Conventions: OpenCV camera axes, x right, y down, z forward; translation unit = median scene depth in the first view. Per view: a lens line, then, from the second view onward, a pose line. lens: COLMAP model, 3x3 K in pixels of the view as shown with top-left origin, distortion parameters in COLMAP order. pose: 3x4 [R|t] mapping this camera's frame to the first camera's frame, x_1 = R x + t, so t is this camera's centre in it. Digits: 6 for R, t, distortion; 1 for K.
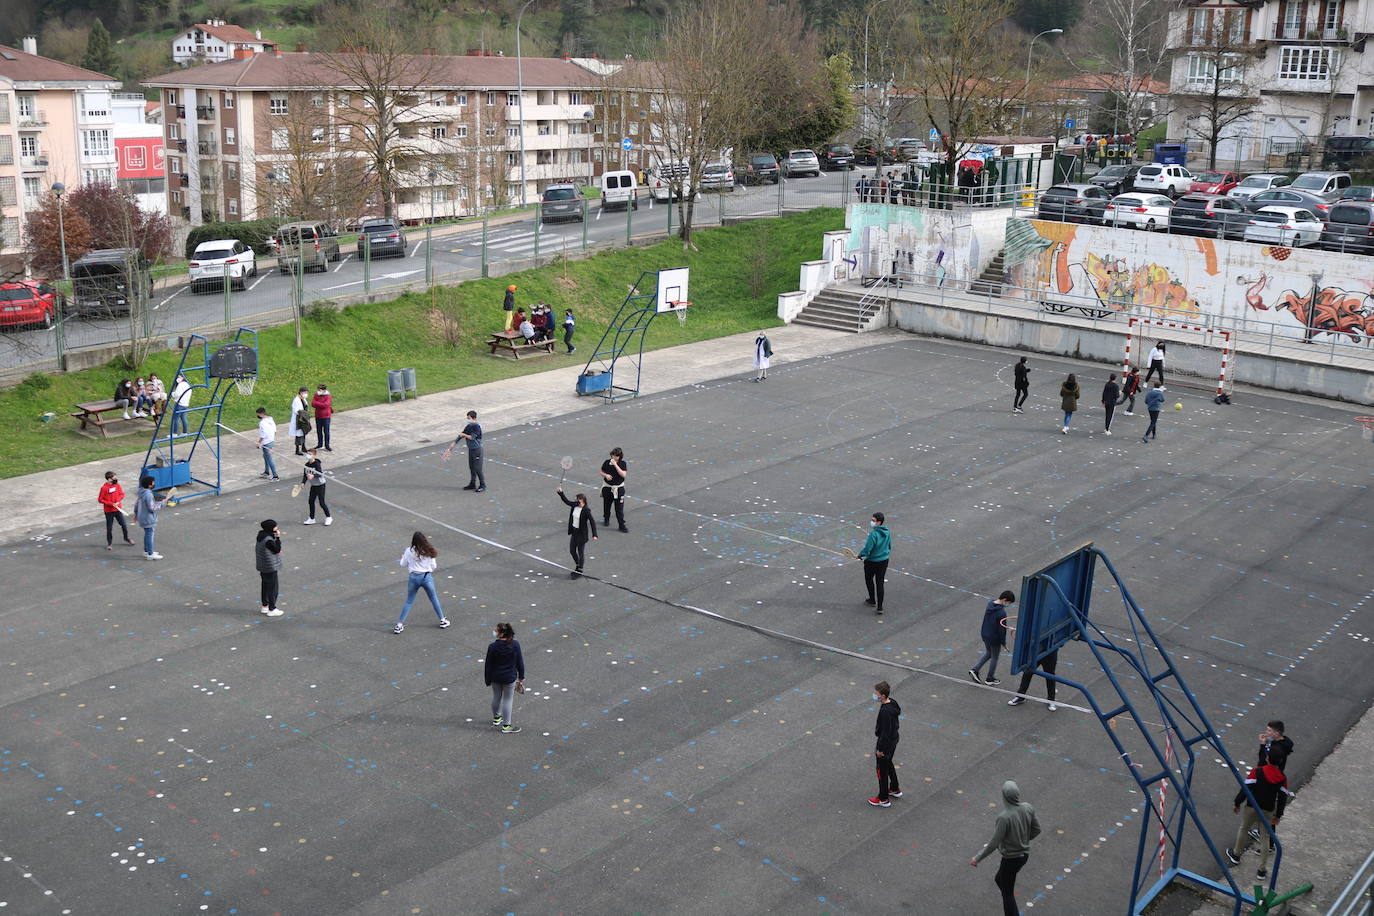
lens RADIAL K [[1493.8, 0, 681.6], [0, 1493.8, 460.0], [0, 0, 1]] dist [0.000686, 0.000000]
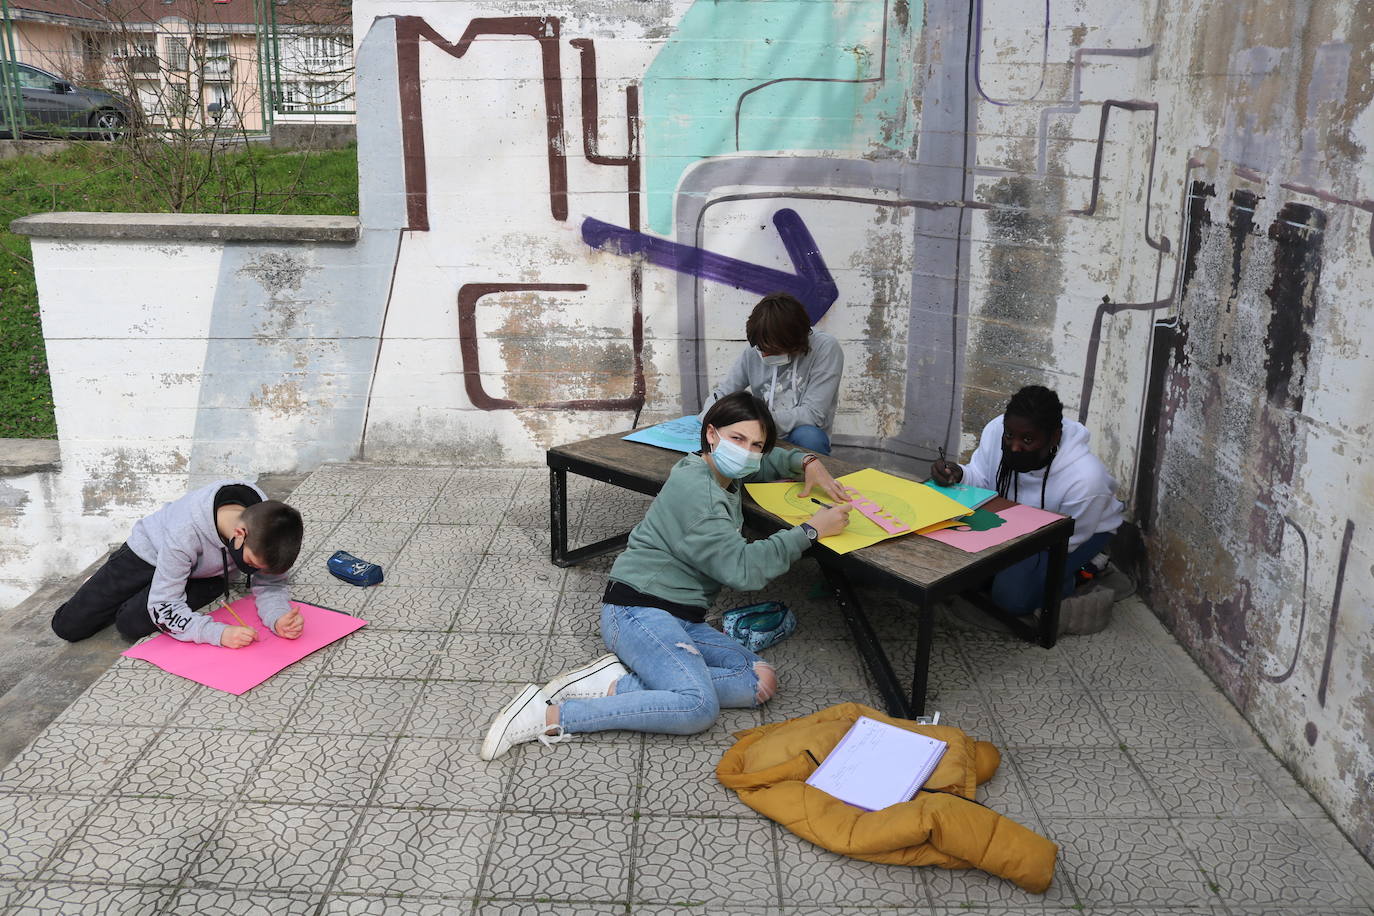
lens RADIAL K [[1175.3, 0, 688.0], [0, 1175.3, 456.2], [0, 0, 1]] dist [-0.121562, 0.075179]
pose [[0.620656, 0.204458, -0.756956, 0.189596], [-0.208691, 0.973656, 0.091877, -0.136759], [0.755800, 0.100946, 0.646974, 1.017790]]
